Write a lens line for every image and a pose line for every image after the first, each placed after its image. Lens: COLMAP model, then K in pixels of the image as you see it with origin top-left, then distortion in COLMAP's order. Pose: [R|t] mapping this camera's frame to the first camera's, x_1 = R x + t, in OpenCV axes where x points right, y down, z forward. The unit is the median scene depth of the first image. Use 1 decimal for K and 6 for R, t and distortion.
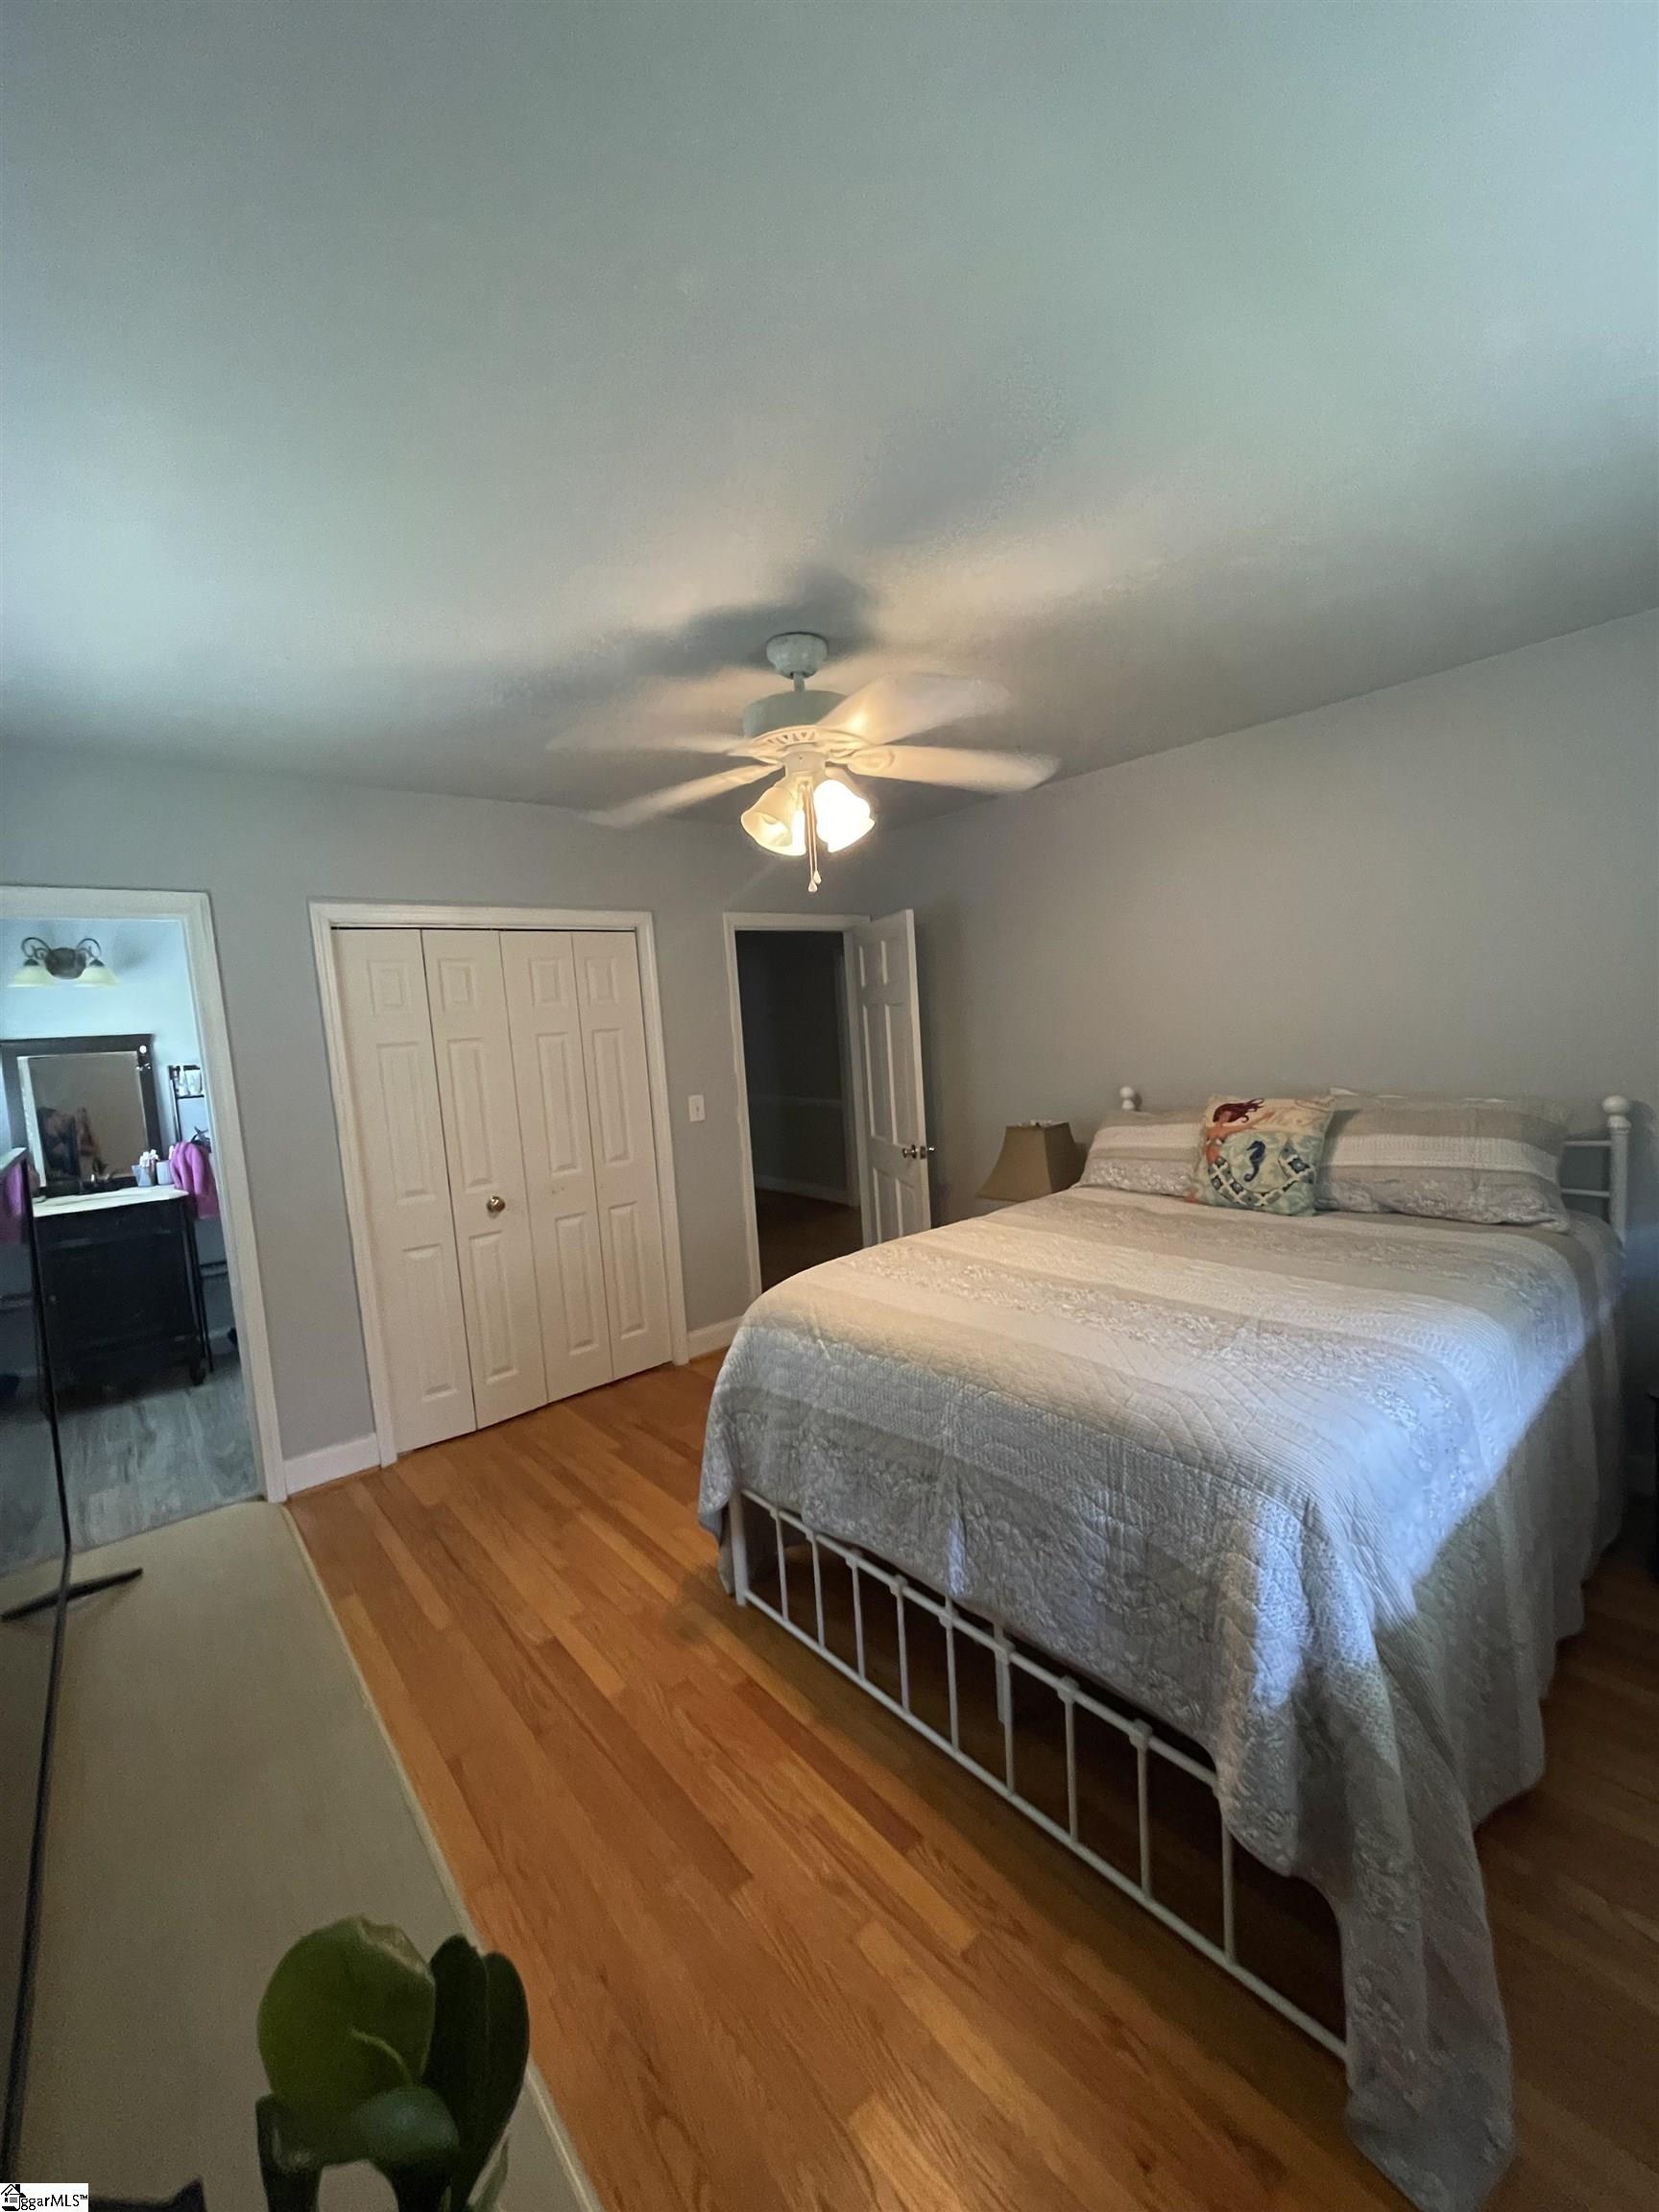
lens RADIAL K [[893.3, 0, 829.5], [0, 893.3, 1106.0], [0, 0, 1]] dist [-0.002182, -0.000177]
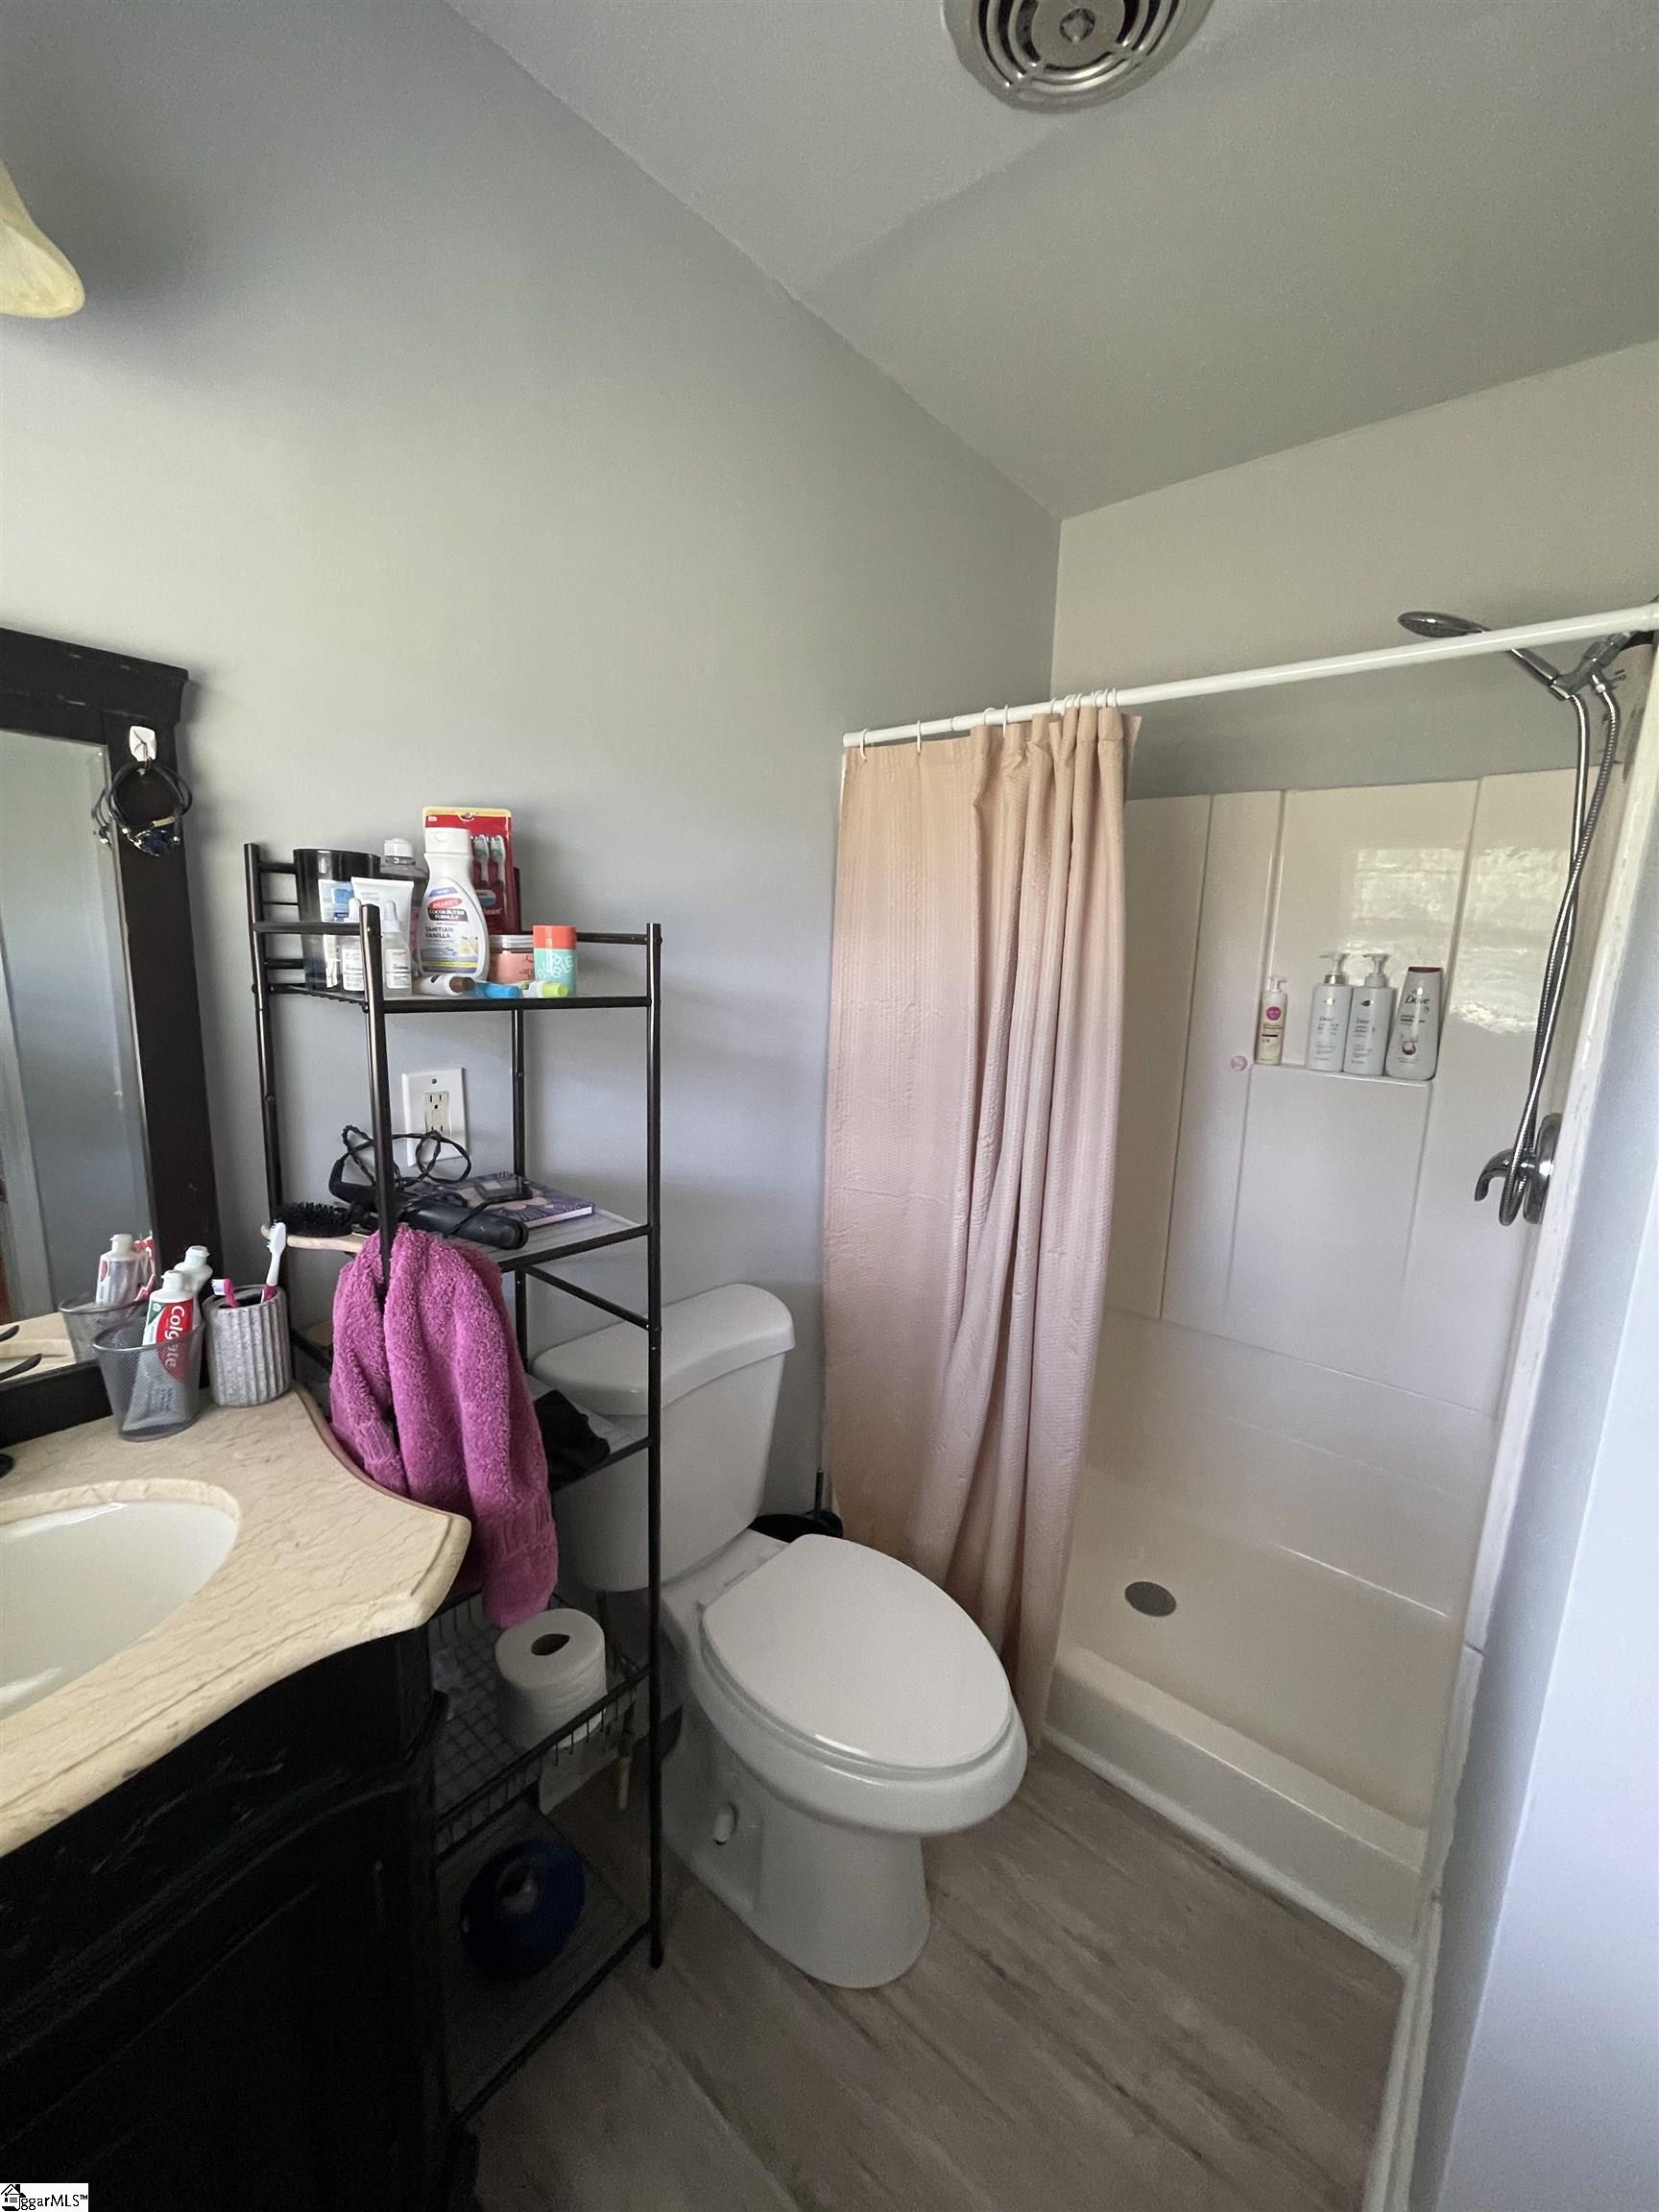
lens RADIAL K [[893.3, 0, 829.5], [0, 893.3, 1106.0], [0, 0, 1]] dist [-0.002182, -0.000177]
pose [[0.979715, 0.064153, 0.189850, -0.652410], [-0.077860, 0.994801, 0.065638, -0.007322], [-0.184652, -0.079088, 0.979617, 0.770001]]
